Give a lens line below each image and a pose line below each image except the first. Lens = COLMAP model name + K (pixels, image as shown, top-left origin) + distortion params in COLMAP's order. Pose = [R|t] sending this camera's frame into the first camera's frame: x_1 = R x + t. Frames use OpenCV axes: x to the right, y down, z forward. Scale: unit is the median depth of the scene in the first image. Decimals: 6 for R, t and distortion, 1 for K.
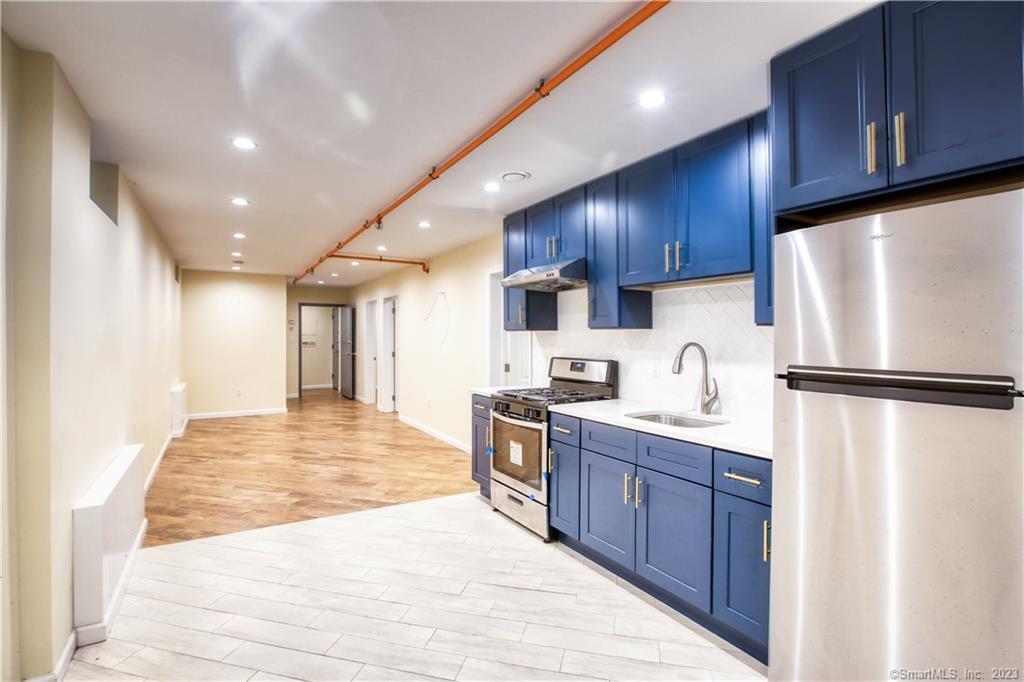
lens RADIAL K [[471.9, 0, 513.2], [0, 471.9, 334.9], [0, 0, 1]] dist [0.017153, 0.000284]
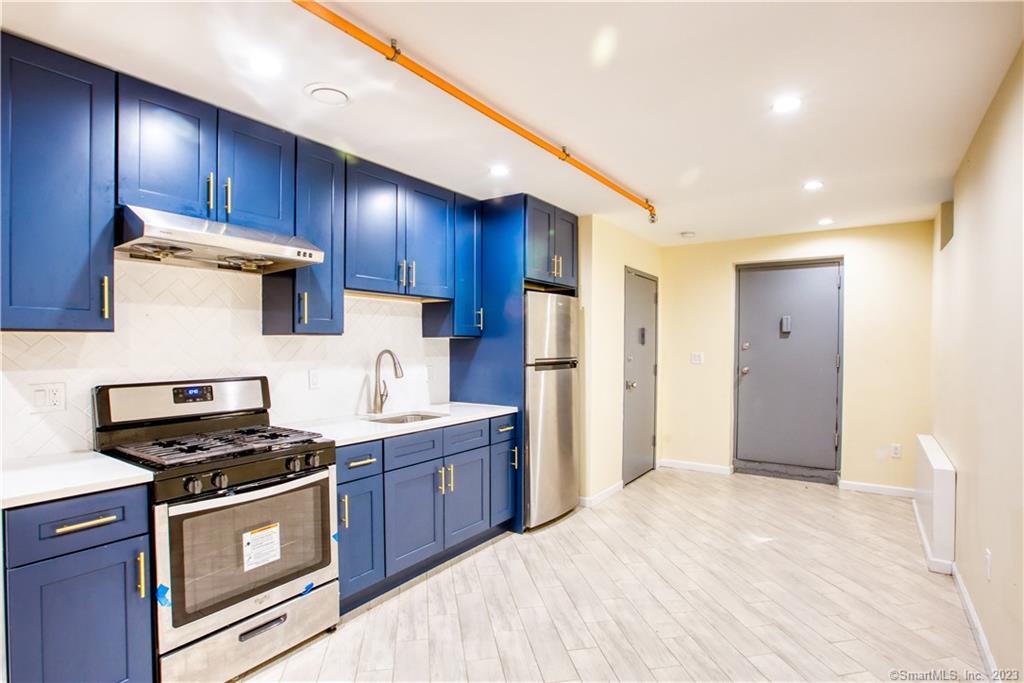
lens RADIAL K [[504.7, 0, 513.6], [0, 504.7, 342.5], [0, 0, 1]] dist [-0.004225, -0.000213]
pose [[-0.376318, -0.002366, 0.926488, -0.441969], [-0.008524, 0.999963, -0.000909, -0.001136], [-0.926452, -0.008239, -0.376324, 0.617610]]
